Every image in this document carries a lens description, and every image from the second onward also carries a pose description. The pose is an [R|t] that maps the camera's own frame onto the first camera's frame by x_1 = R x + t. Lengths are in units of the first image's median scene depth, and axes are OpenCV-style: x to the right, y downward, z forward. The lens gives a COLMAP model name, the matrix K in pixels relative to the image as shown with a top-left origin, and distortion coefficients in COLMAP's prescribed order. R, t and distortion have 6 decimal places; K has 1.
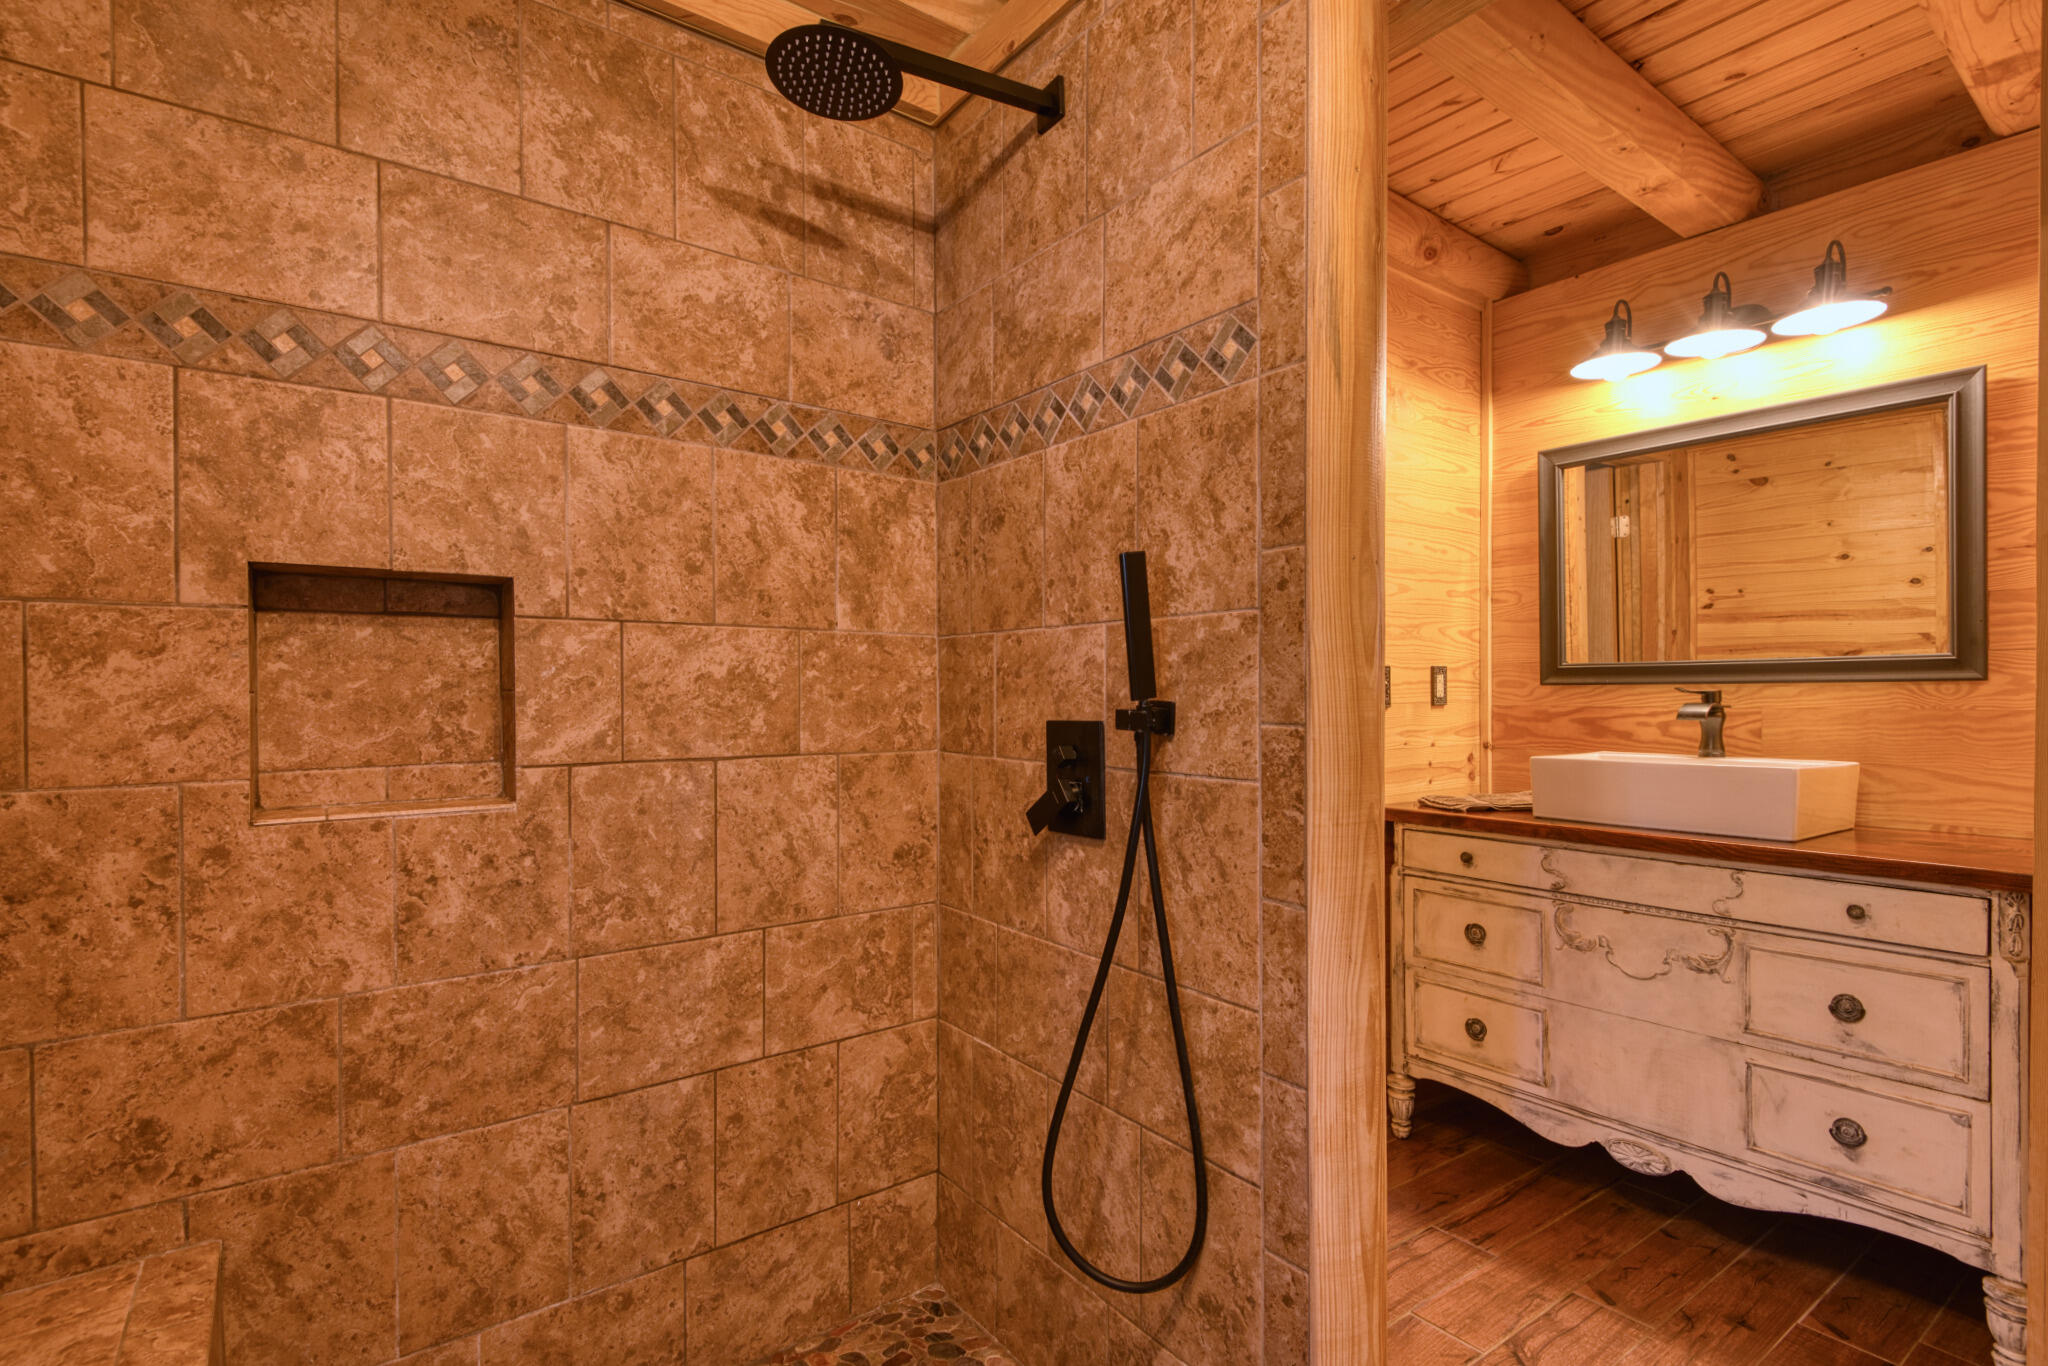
lens RADIAL K [[962.0, 0, 1024.6], [0, 962.0, 703.5], [0, 0, 1]] dist [0.012202, -0.009752]
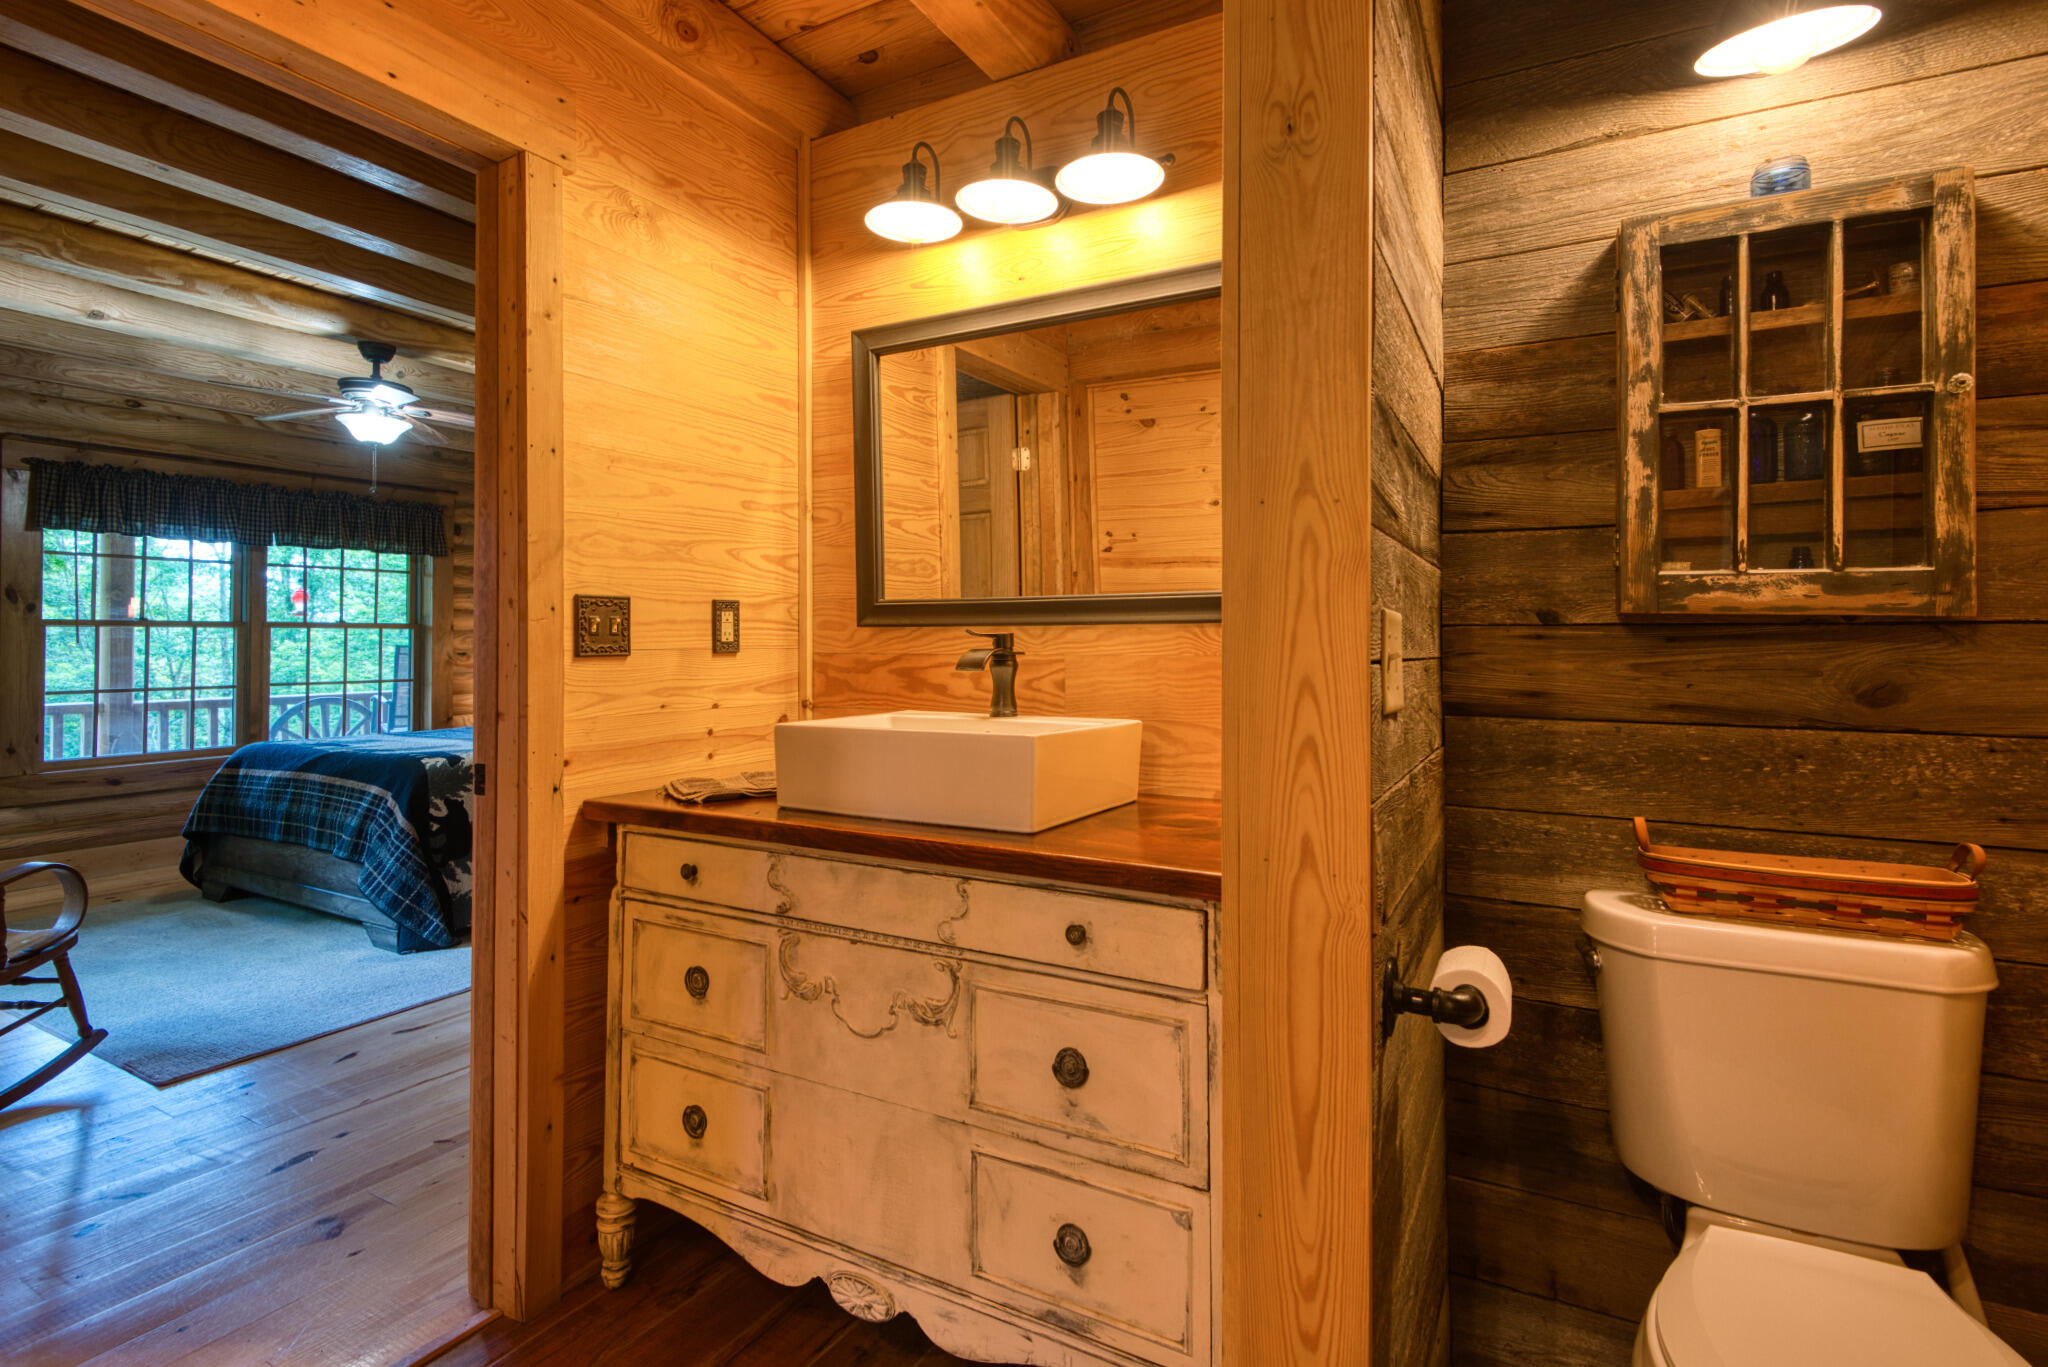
lens RADIAL K [[962.0, 0, 1030.6], [0, 962.0, 637.9], [0, 0, 1]] dist [0.012202, -0.009752]
pose [[0.910243, 0.003371, 0.414061, 0.406095], [0.004013, 0.999848, -0.016960, 0.004863], [-0.414056, 0.017099, 0.910091, 0.271440]]
